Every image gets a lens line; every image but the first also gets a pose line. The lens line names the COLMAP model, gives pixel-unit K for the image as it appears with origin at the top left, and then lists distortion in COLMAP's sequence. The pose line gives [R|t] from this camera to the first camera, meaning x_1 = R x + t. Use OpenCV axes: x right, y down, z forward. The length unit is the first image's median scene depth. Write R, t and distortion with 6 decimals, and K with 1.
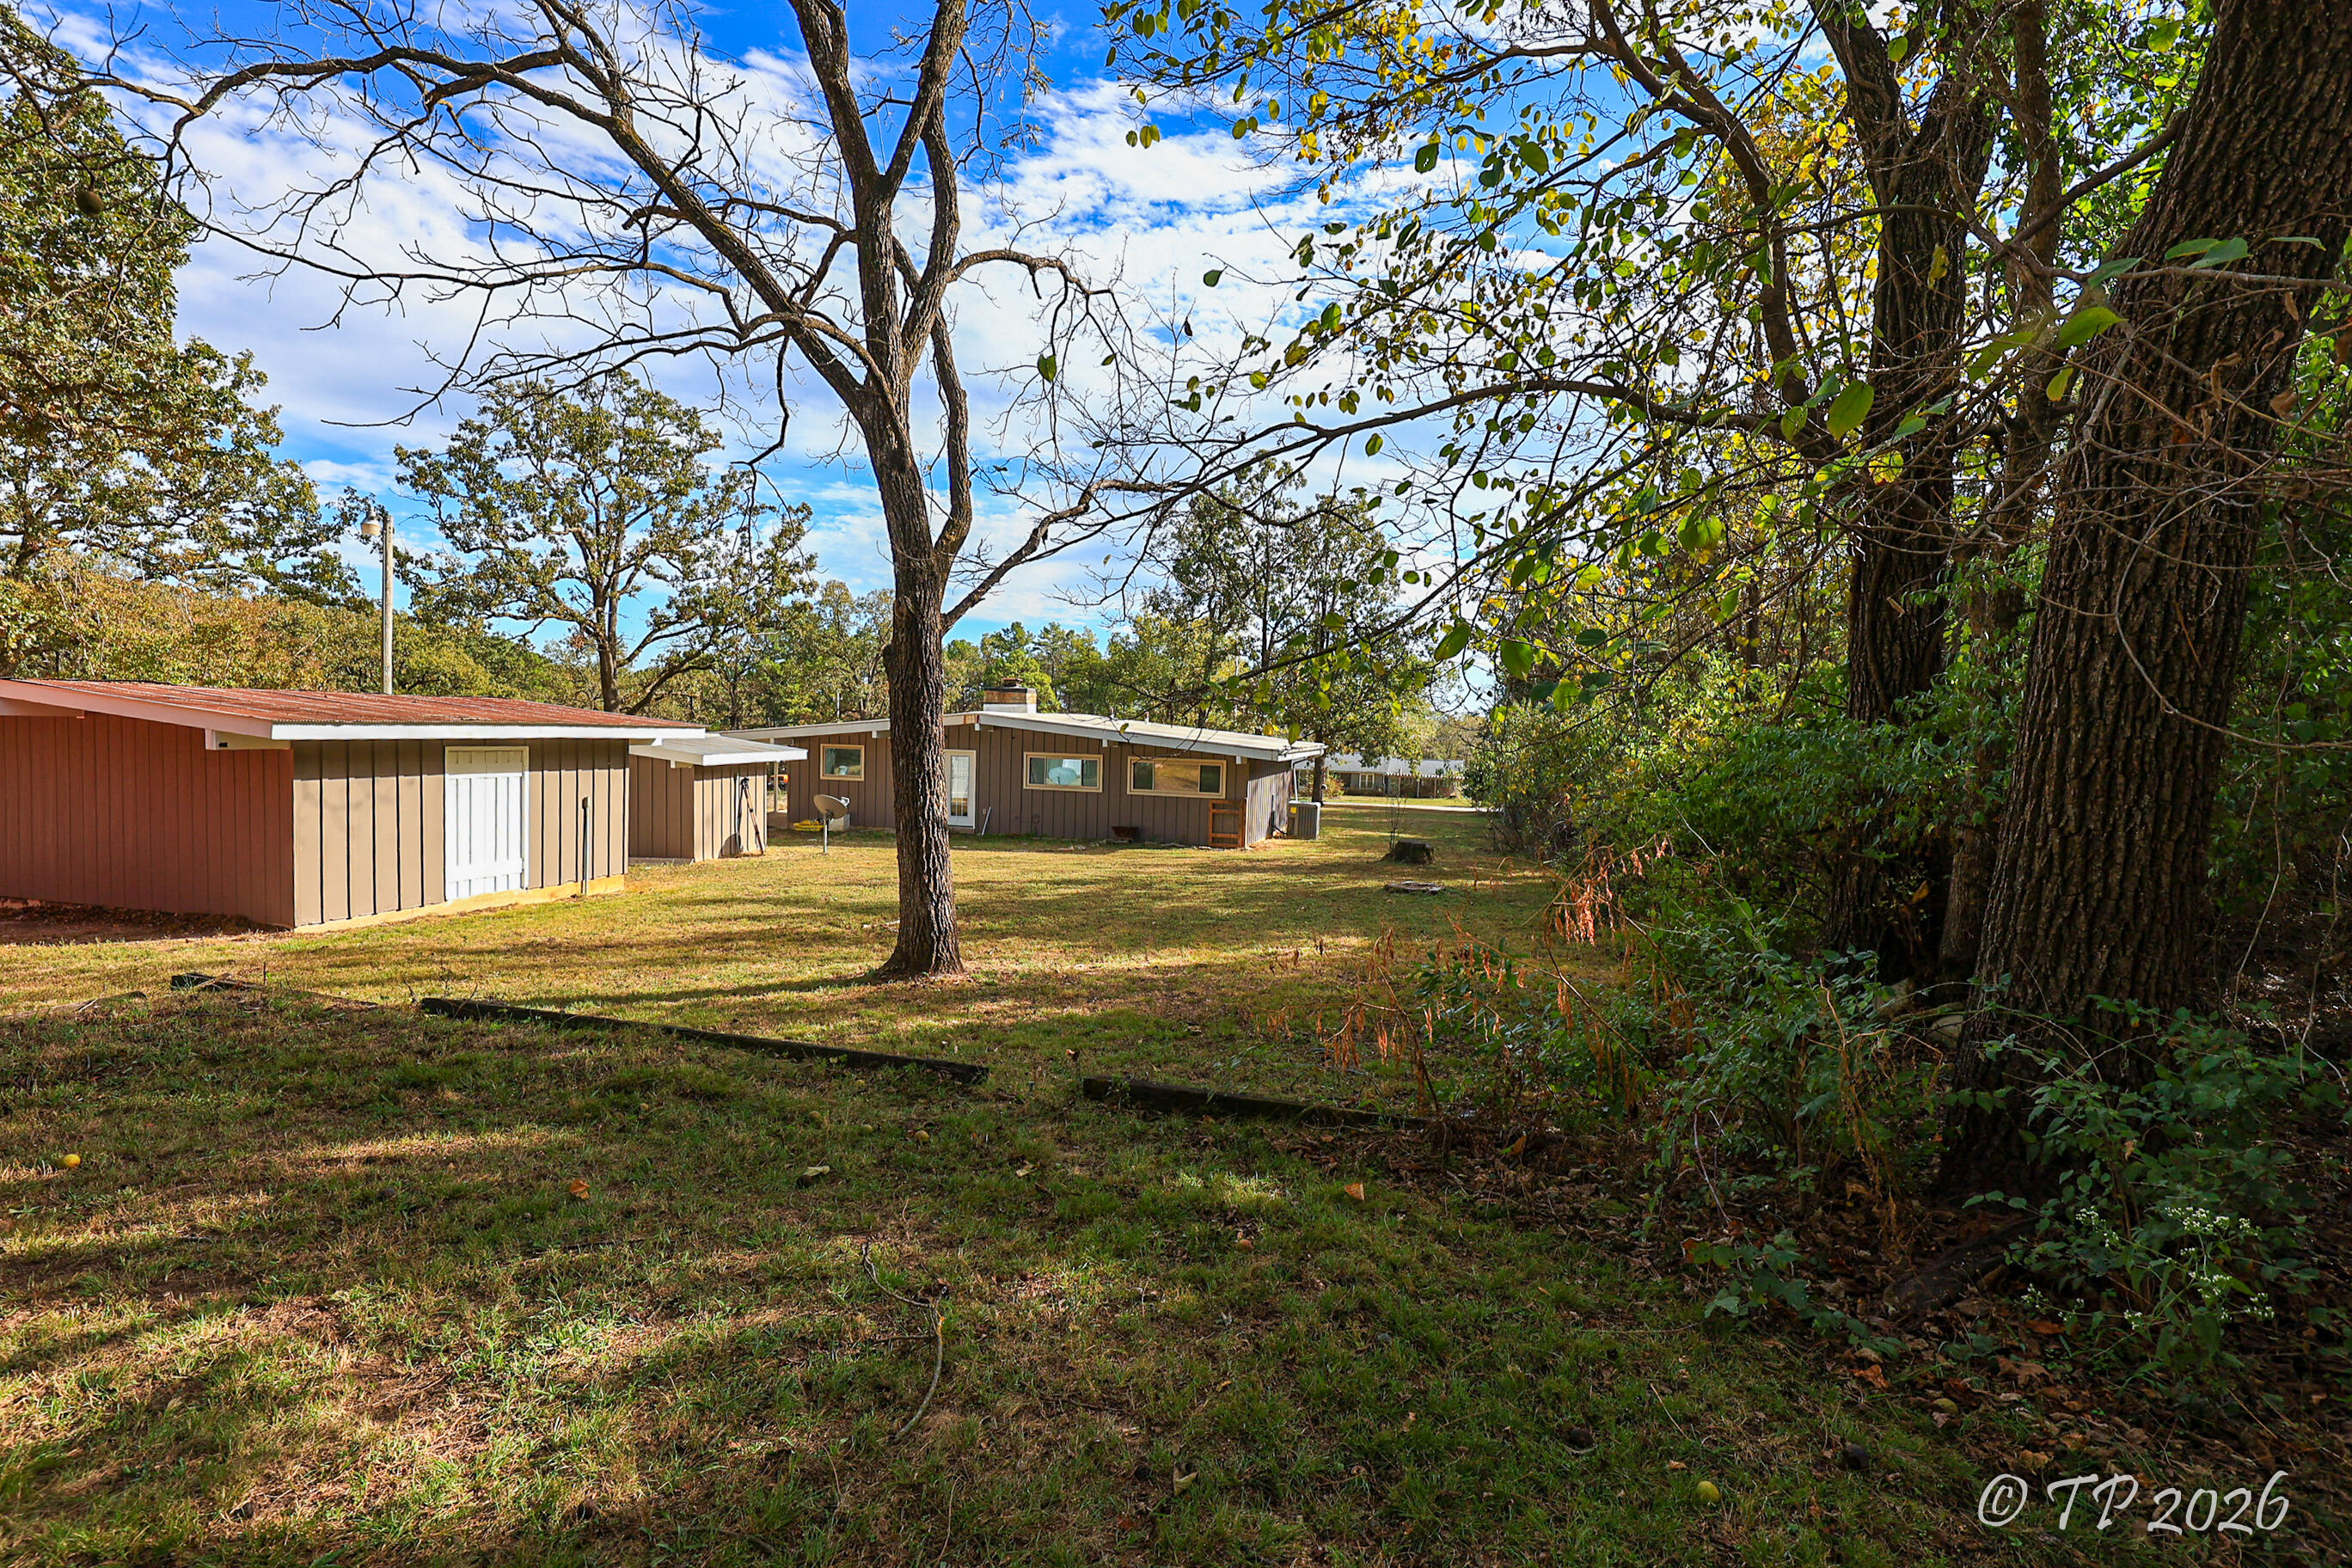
lens RADIAL K [[1051.4, 0, 1191.5], [0, 1051.4, 781.1], [0, 0, 1]] dist [0.002747, 0.000546]
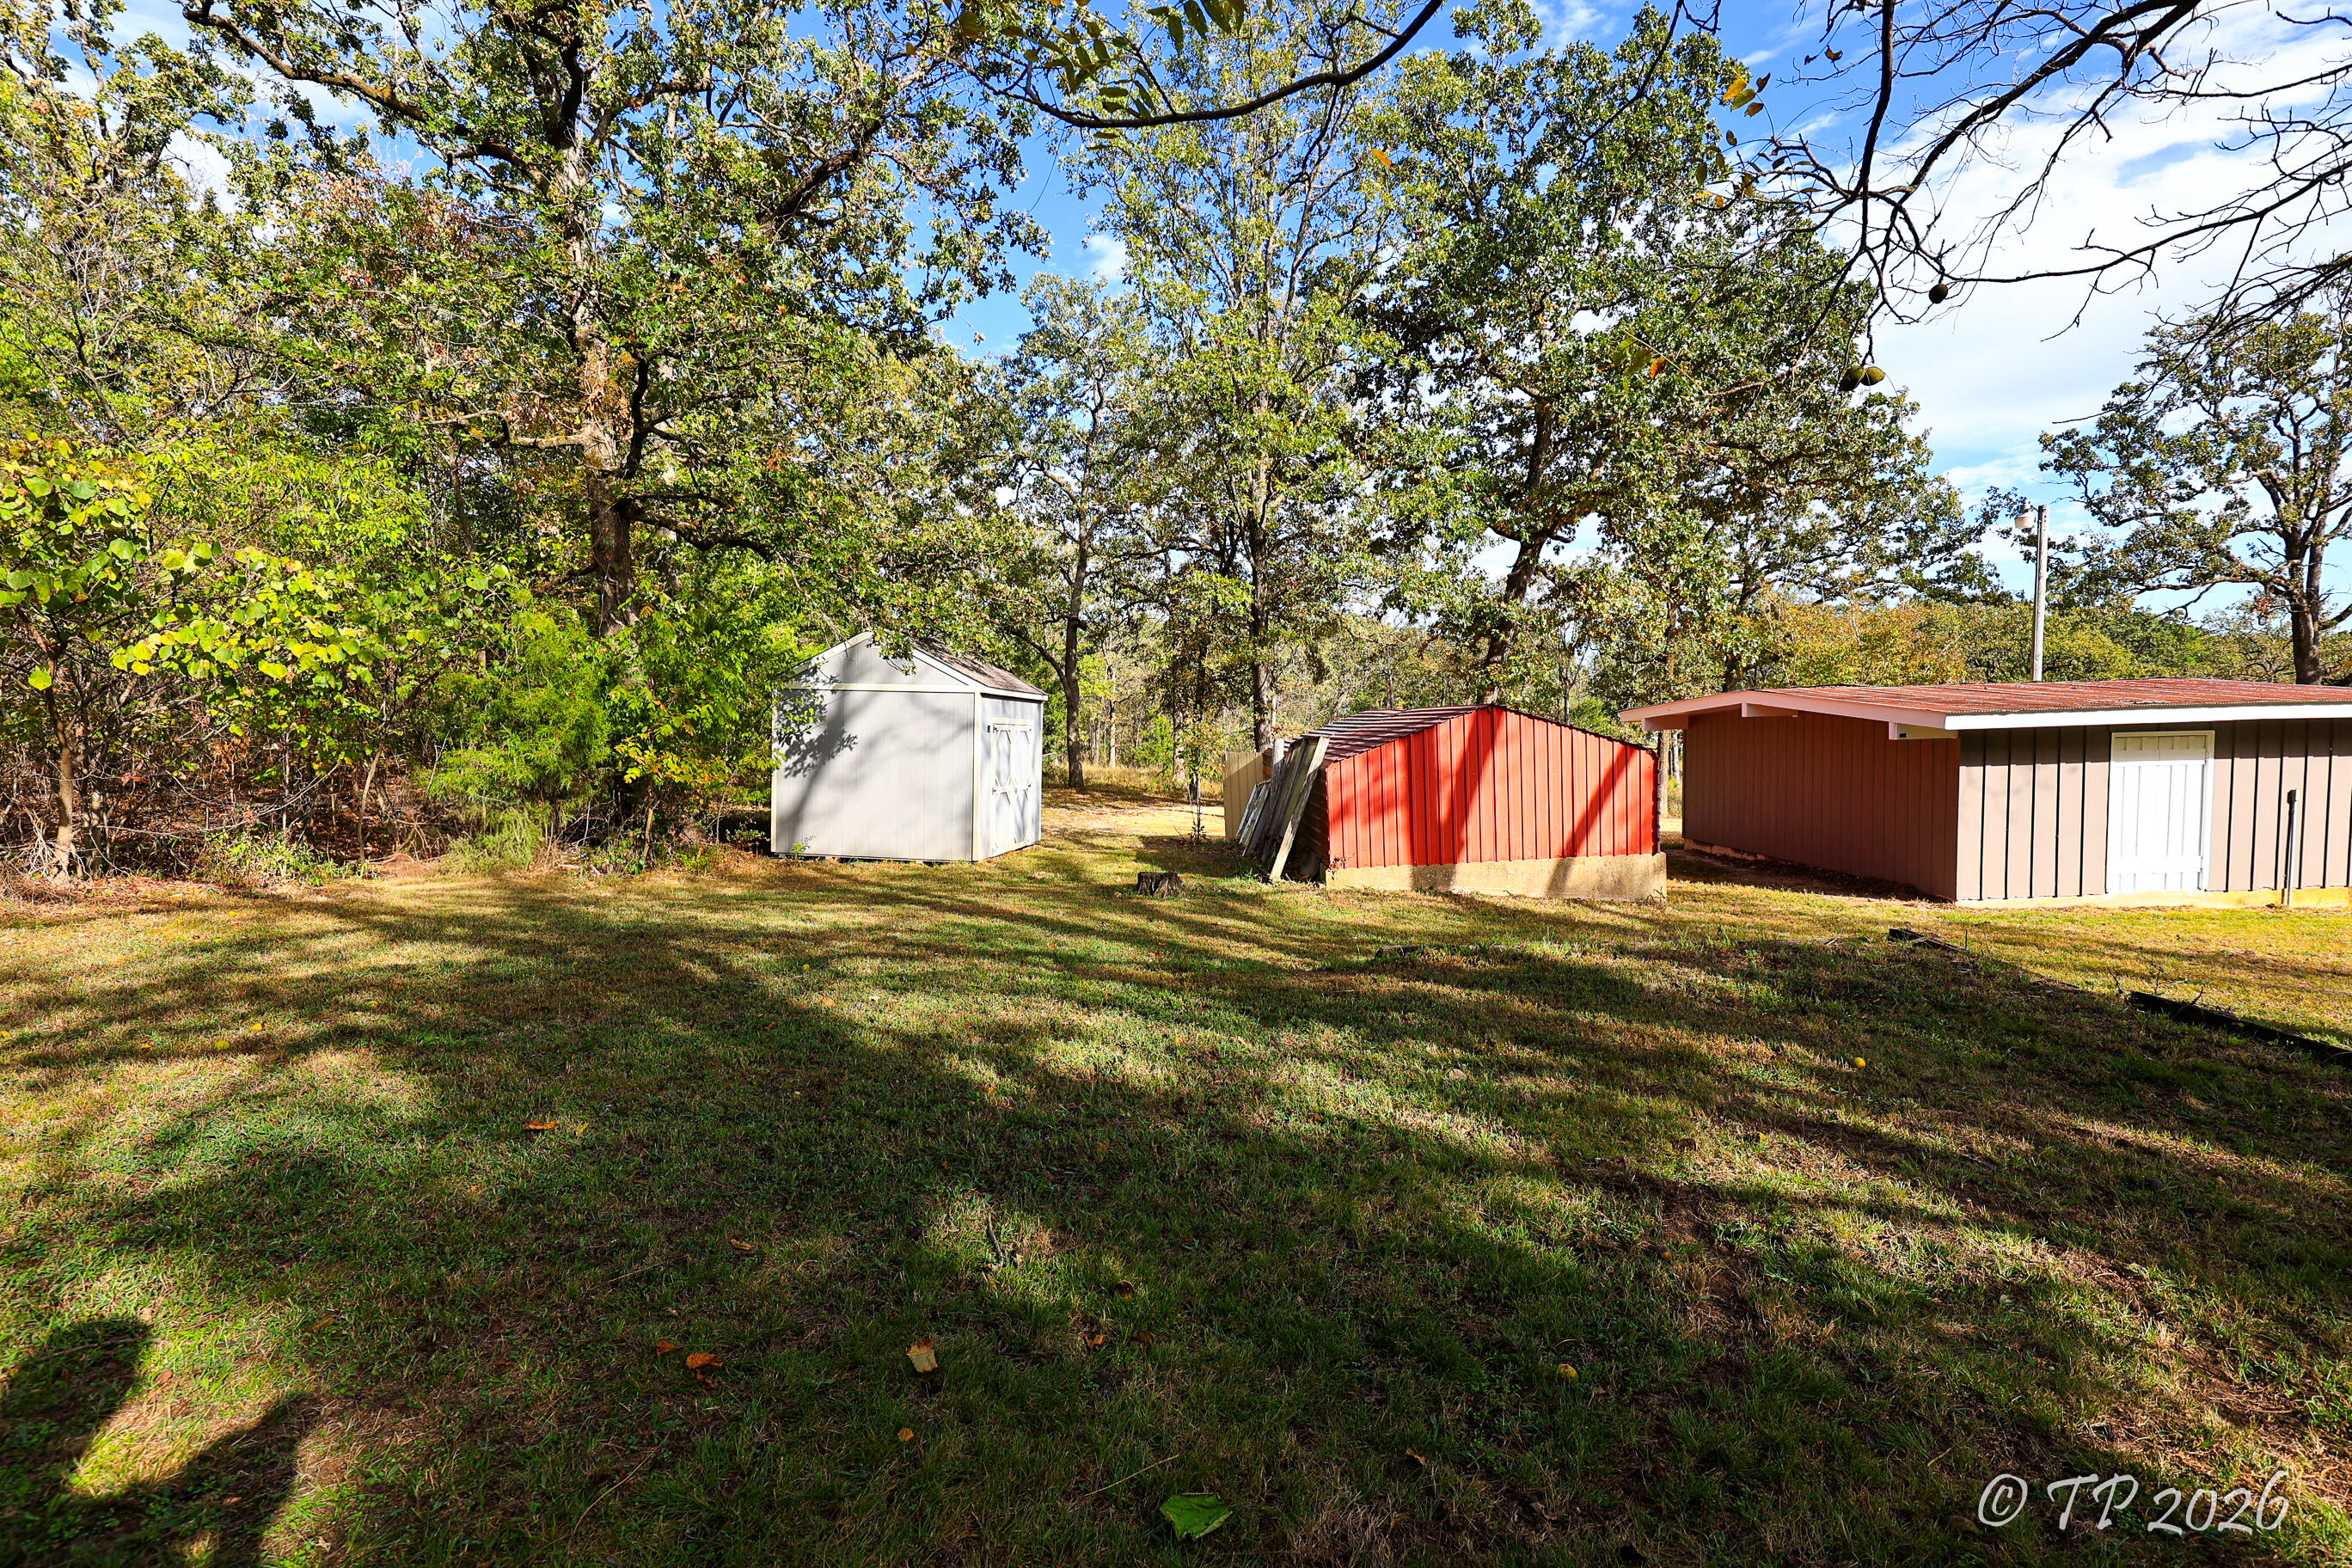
lens RADIAL K [[1051.4, 0, 1191.5], [0, 1051.4, 781.1], [0, 0, 1]] dist [0.002747, 0.000546]
pose [[0.327153, 0.020986, -0.944738, -0.067312], [-0.010850, 0.999771, 0.018451, 0.002364], [0.944909, 0.004214, 0.327306, -0.092183]]
